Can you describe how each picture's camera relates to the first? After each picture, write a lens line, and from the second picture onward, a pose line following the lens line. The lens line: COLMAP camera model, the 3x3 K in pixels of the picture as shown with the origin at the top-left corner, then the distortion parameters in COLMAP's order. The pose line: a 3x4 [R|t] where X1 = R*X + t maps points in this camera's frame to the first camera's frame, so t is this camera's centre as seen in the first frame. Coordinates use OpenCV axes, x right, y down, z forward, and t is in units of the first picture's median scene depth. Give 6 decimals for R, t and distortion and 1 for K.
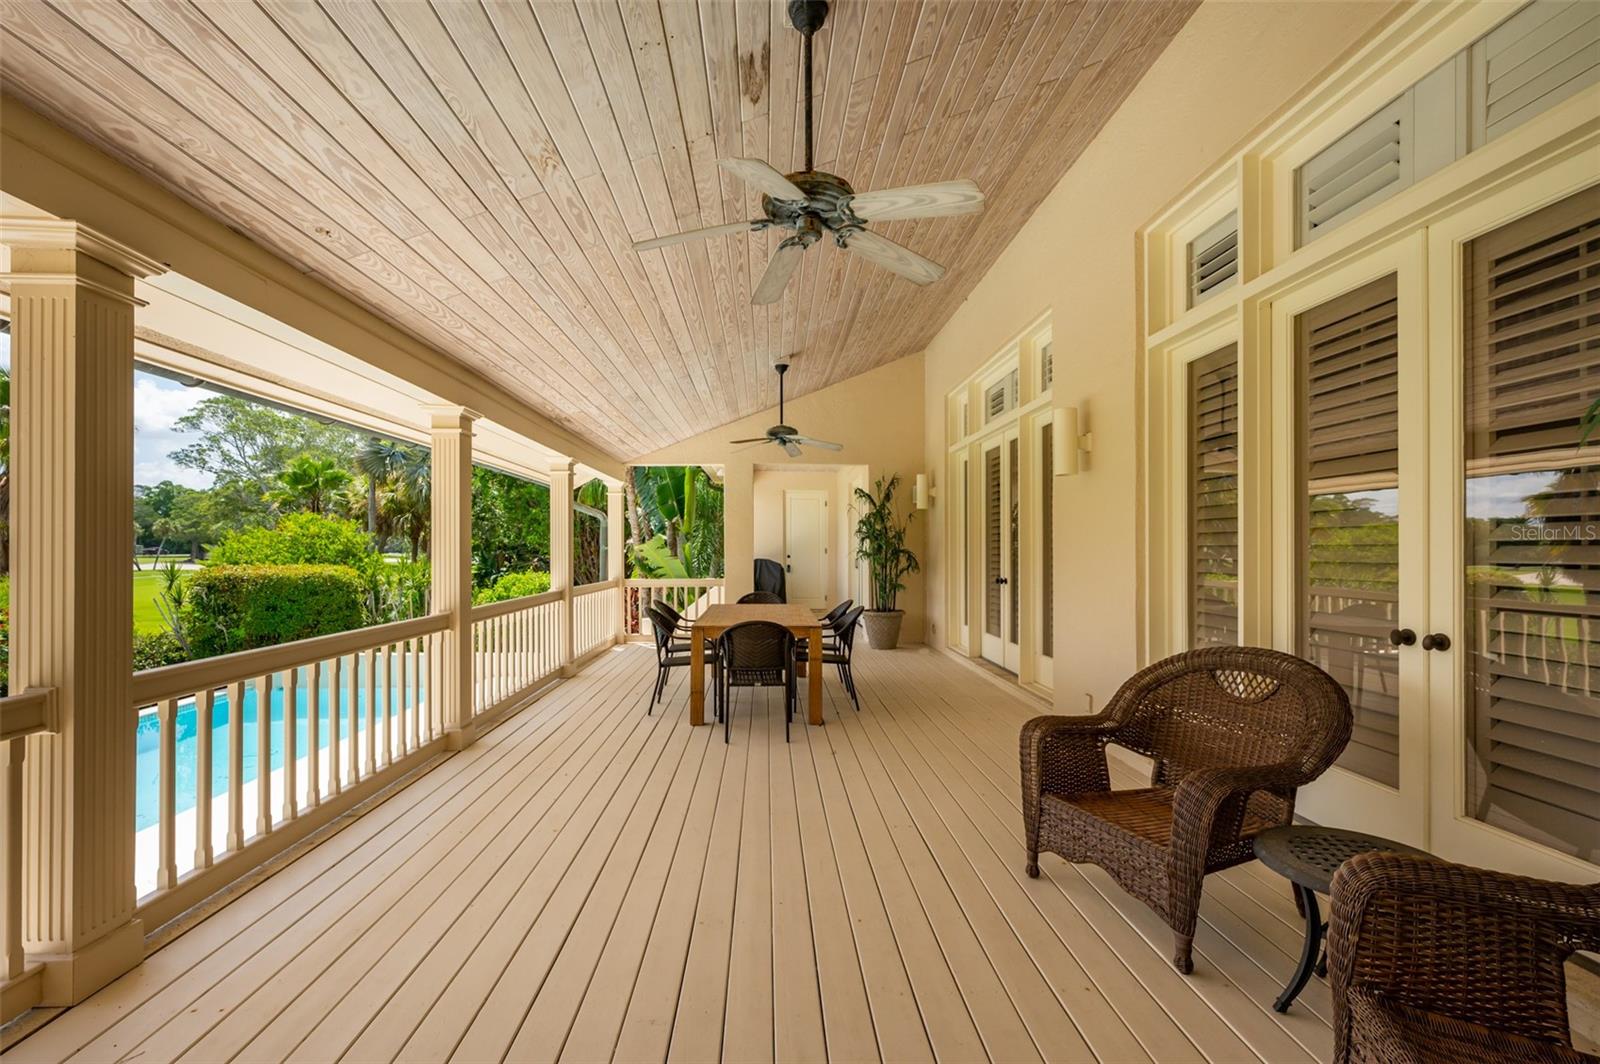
lens RADIAL K [[675.2, 0, 800.1], [0, 675.2, 544.8], [0, 0, 1]] dist [0.000890, -0.000142]
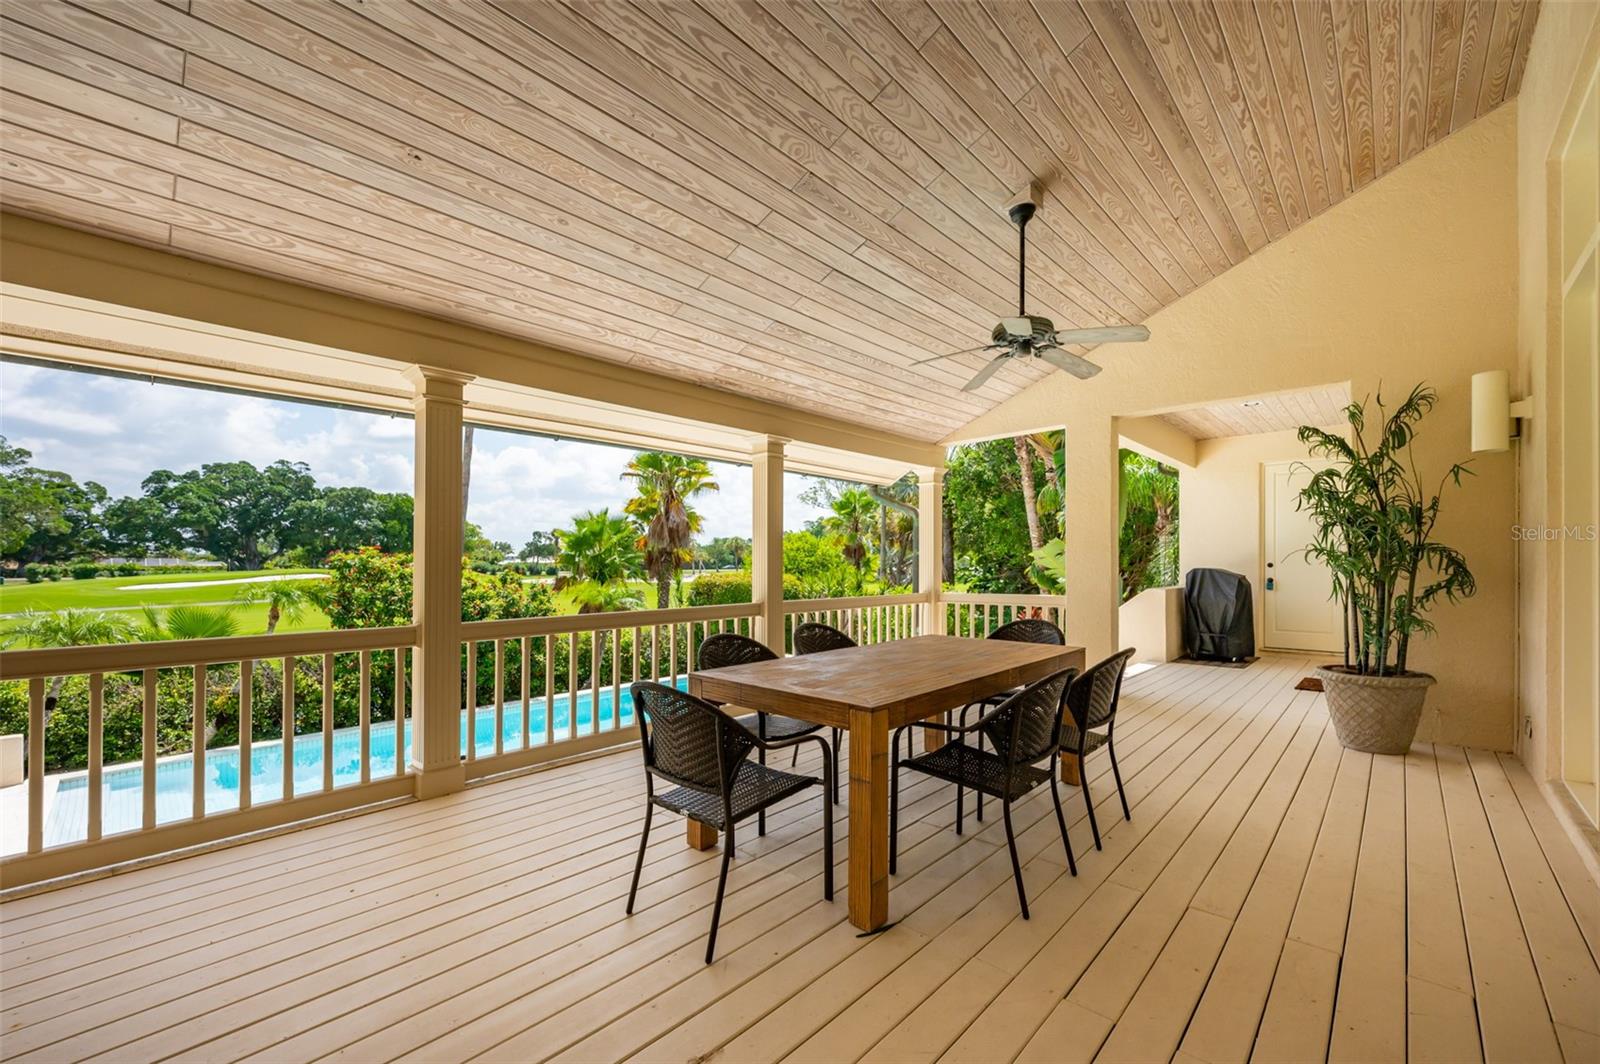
lens RADIAL K [[651.8, 0, 807.0], [0, 651.8, 556.7], [0, 0, 1]] dist [0.000166, -0.000969]
pose [[0.702010, -0.012990, -0.712049, 0.168668], [0.010227, 0.999914, -0.008158, 0.014716], [0.712094, -0.001555, 0.702082, 0.375581]]
